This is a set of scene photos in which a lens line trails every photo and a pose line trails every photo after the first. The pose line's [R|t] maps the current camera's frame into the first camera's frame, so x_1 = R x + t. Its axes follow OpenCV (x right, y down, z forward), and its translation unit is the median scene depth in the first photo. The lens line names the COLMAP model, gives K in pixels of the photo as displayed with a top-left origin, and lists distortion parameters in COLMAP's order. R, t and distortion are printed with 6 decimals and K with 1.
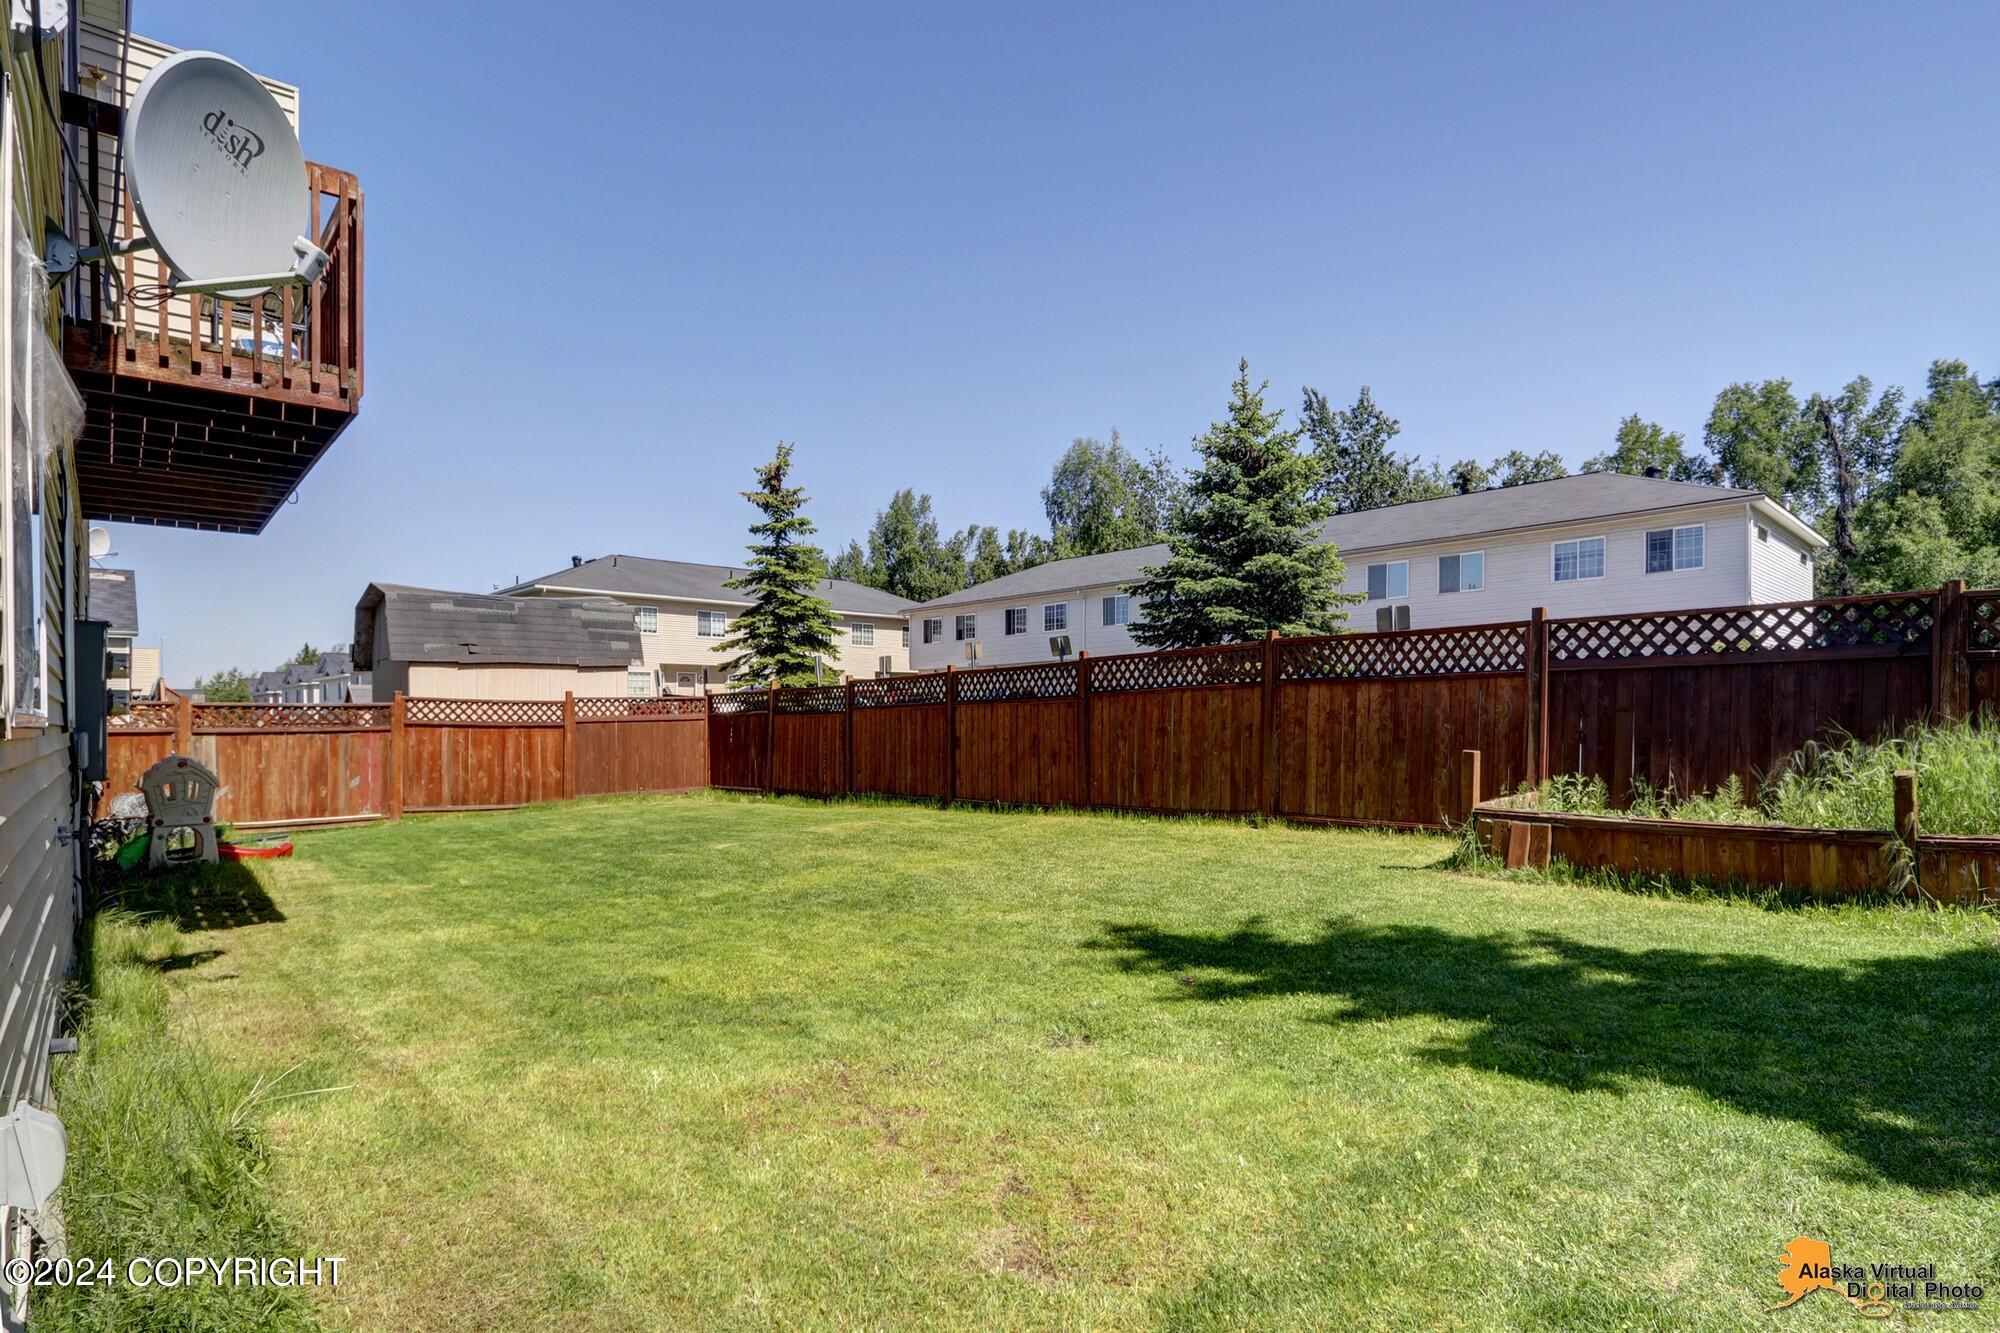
lens RADIAL K [[1066.5, 0, 997.3], [0, 1066.5, 739.2], [0, 0, 1]] dist [0.000092, -0.000046]
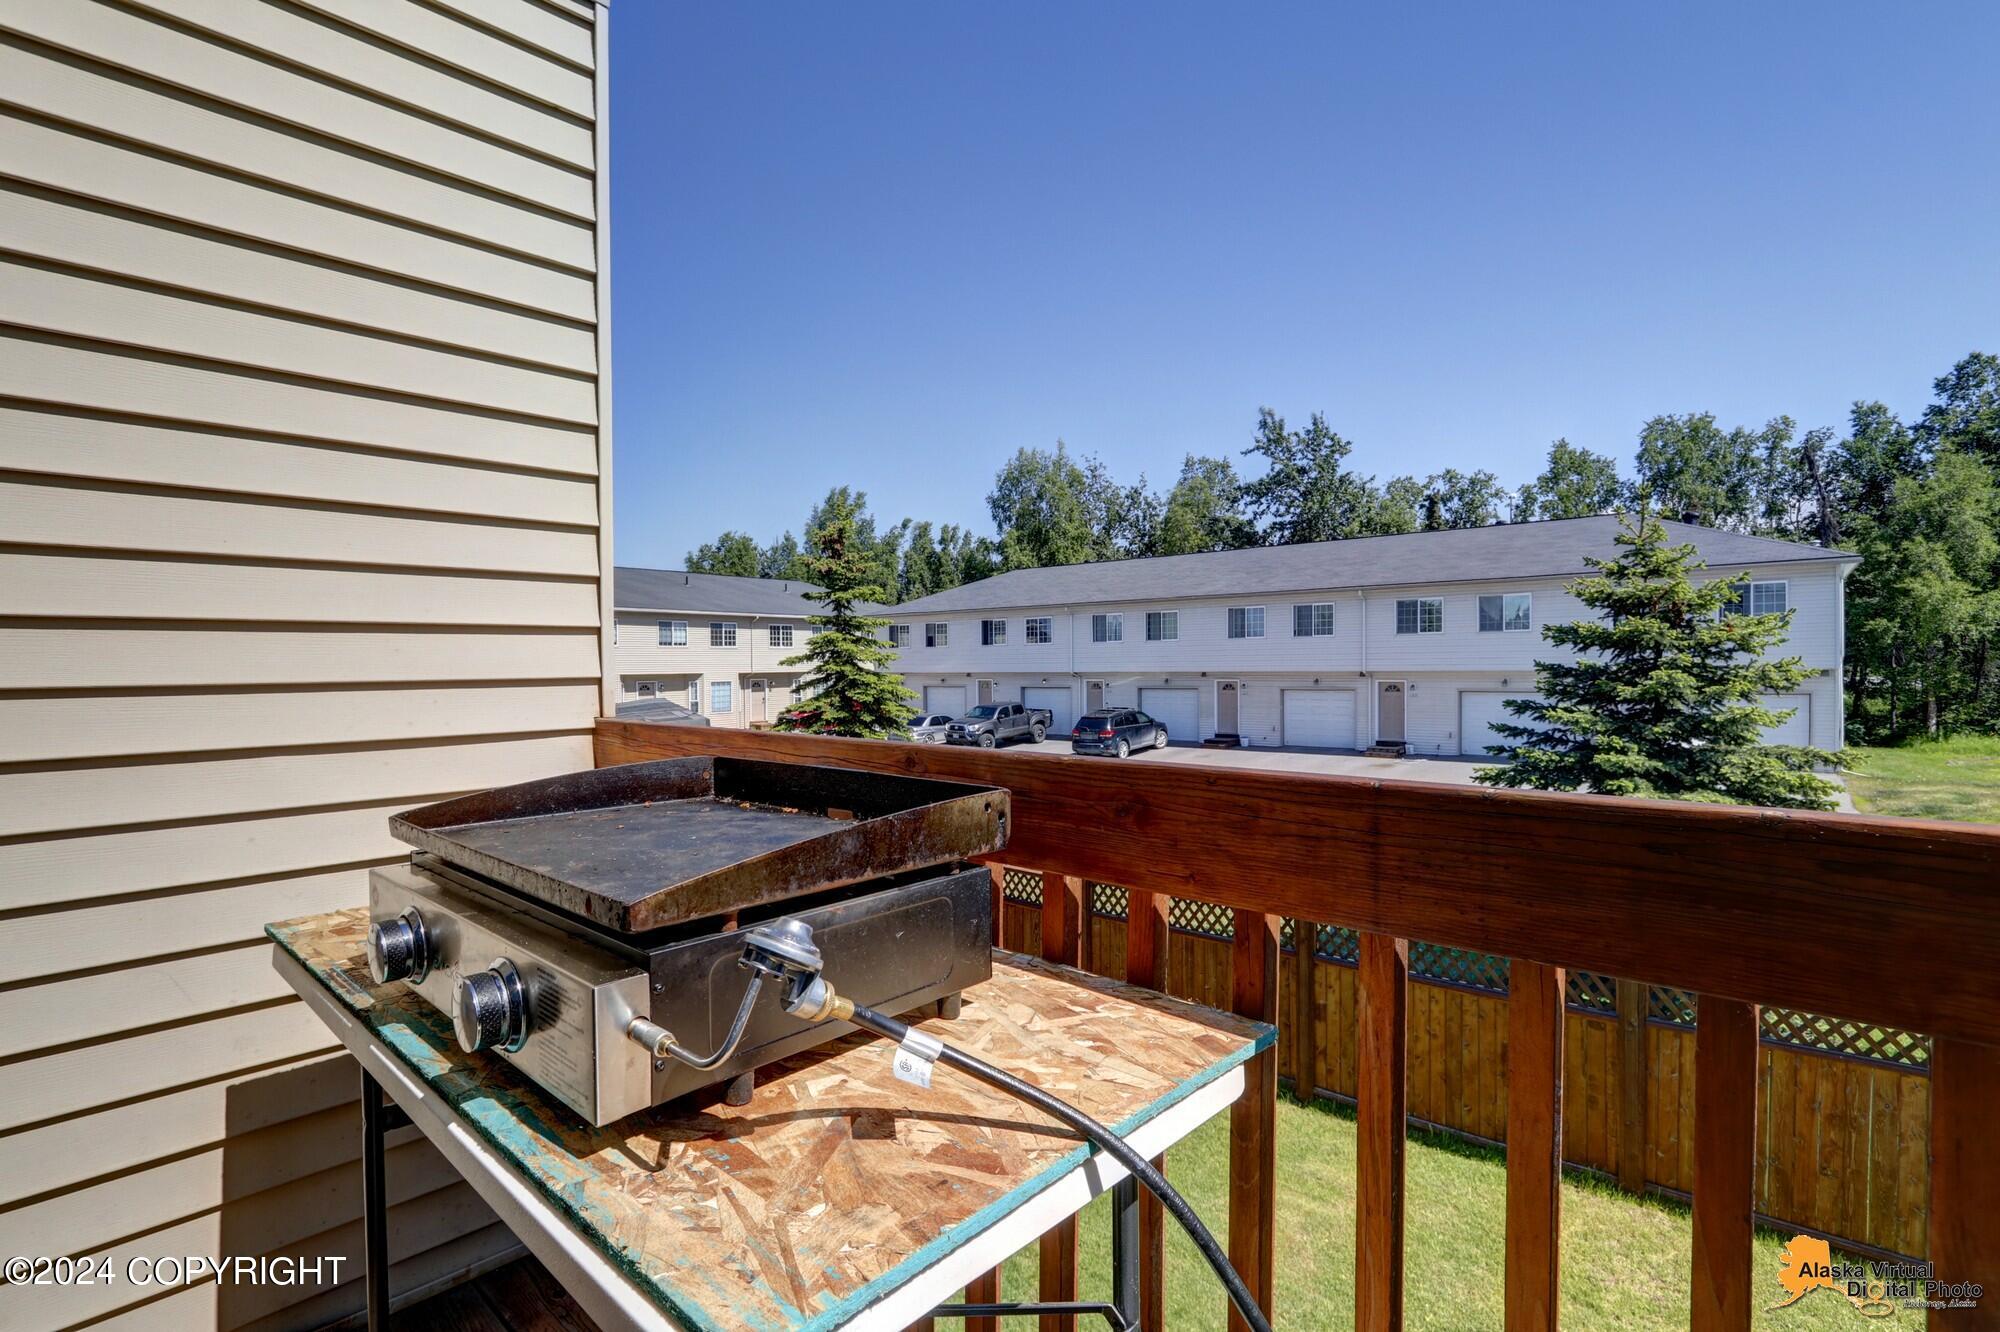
lens RADIAL K [[932.2, 0, 1000.0], [0, 932.2, 666.0], [0, 0, 1]] dist [-0.025785, 0.007674]
pose [[0.992472, -0.029614, 0.118838, -0.121684], [0.032046, 0.999313, -0.018602, -0.087989], [-0.118206, 0.022271, 0.992739, 0.156973]]
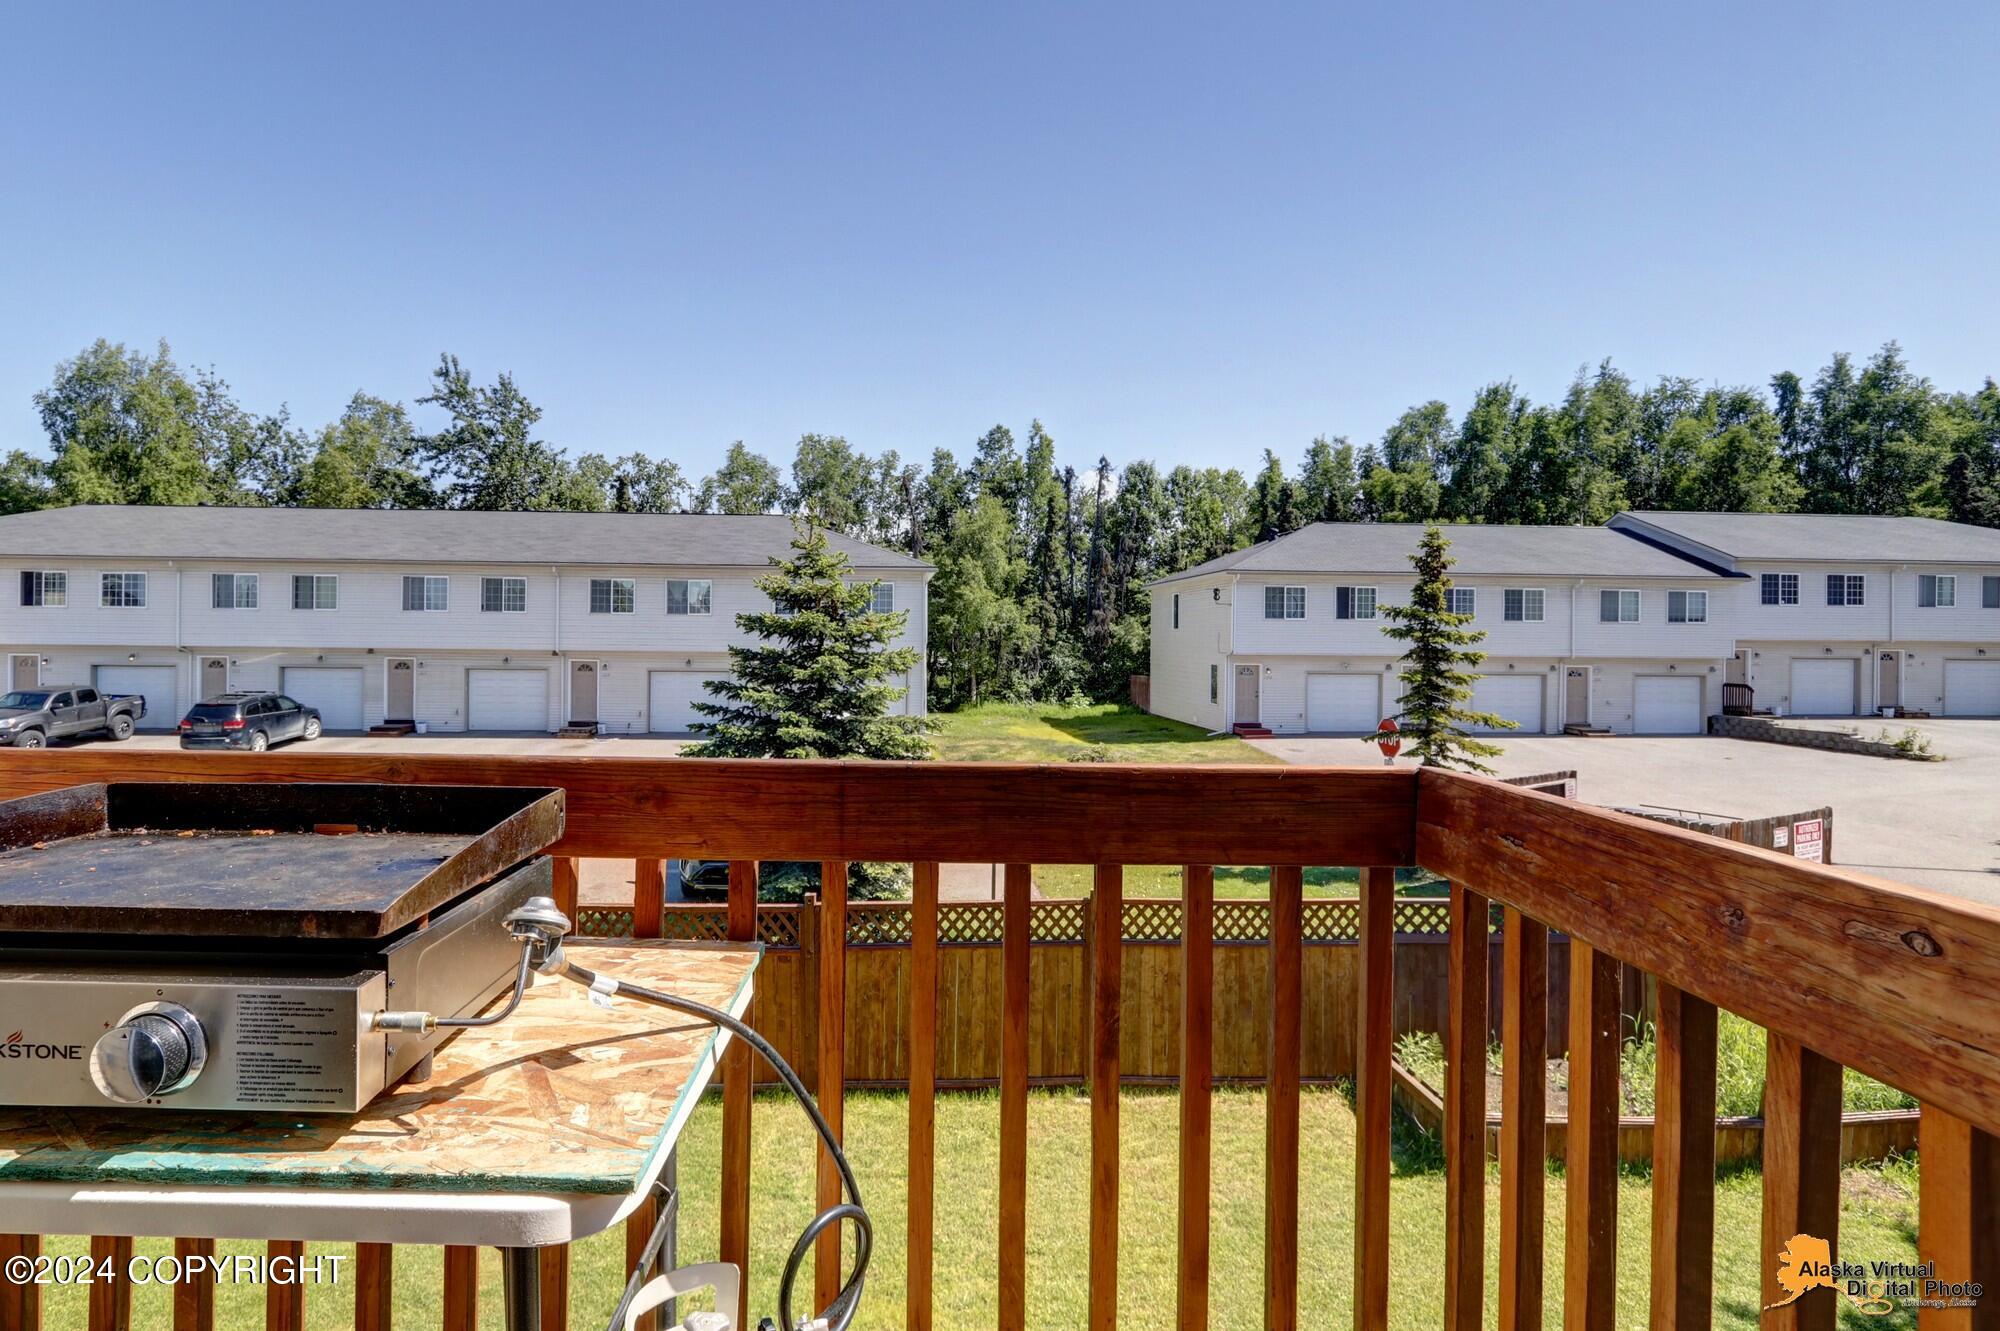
lens RADIAL K [[985.9, 0, 918.2], [0, 985.9, 617.4], [0, 0, 1]] dist [-0.012661, 0.000256]
pose [[0.648156, 0.005425, 0.761488, -0.145239], [0.018639, 0.999562, -0.022986, -0.090959], [-0.761279, 0.029092, 0.647771, 0.149103]]
